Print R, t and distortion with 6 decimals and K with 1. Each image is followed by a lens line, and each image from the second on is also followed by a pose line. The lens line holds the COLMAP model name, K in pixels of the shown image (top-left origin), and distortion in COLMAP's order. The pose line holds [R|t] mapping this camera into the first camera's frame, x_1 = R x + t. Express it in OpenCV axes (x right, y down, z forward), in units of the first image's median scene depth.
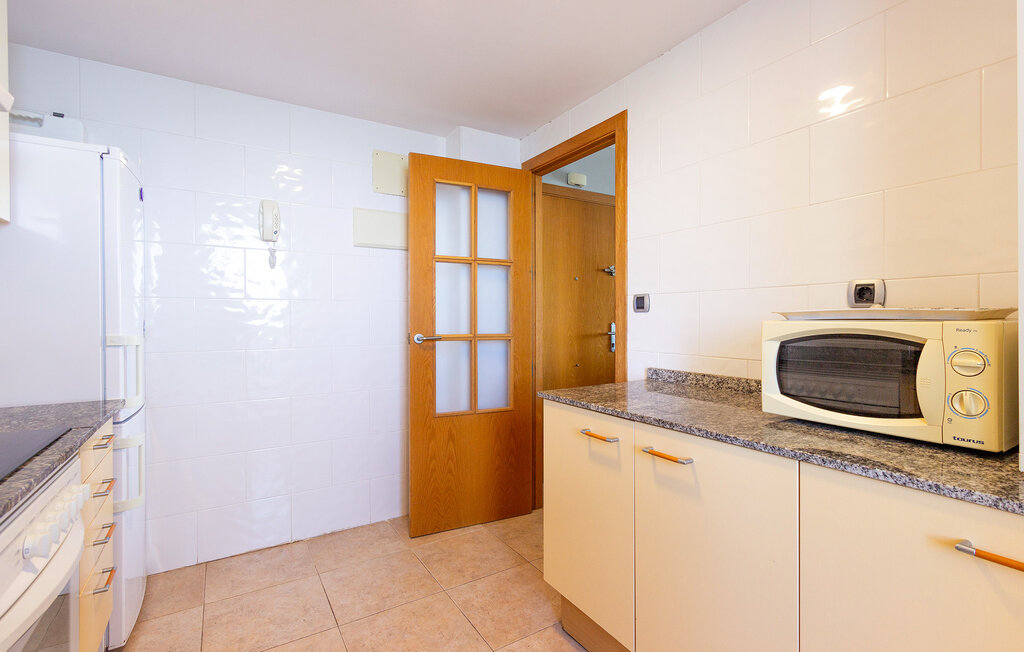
lens RADIAL K [[473.8, 0, 528.0], [0, 473.8, 317.0], [0, 0, 1]] dist [0.000238, -0.000141]
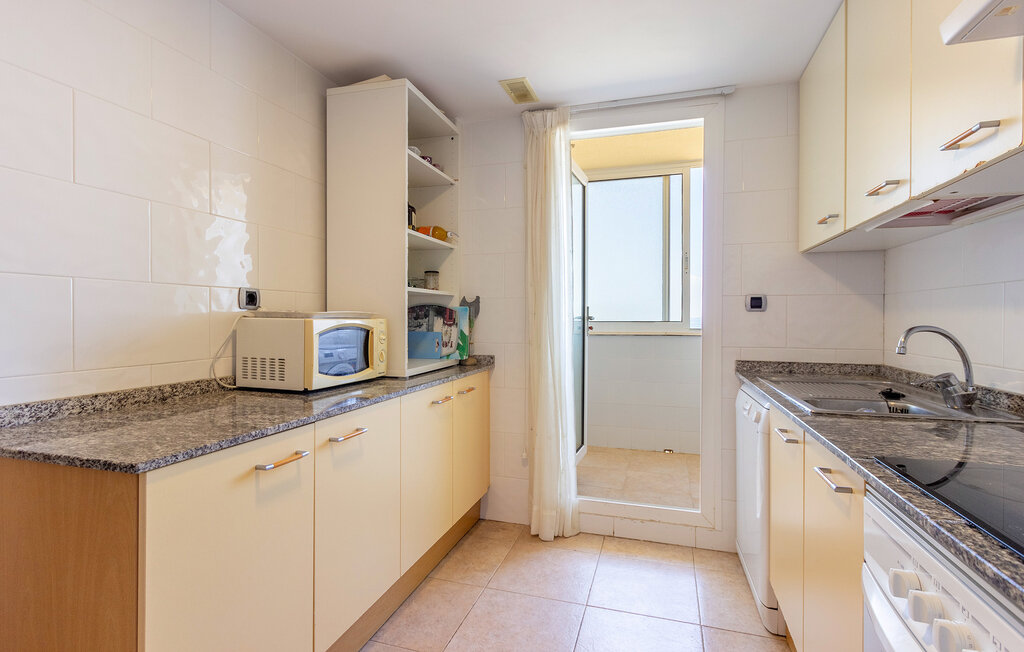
lens RADIAL K [[481.4, 0, 512.0], [0, 481.4, 326.0], [0, 0, 1]] dist [0.000742, -0.000087]
pose [[-0.640417, -0.007817, 0.767987, -0.706793], [-0.000164, 0.999950, 0.010042, 0.012112], [-0.768027, 0.006305, -0.640386, 1.184357]]
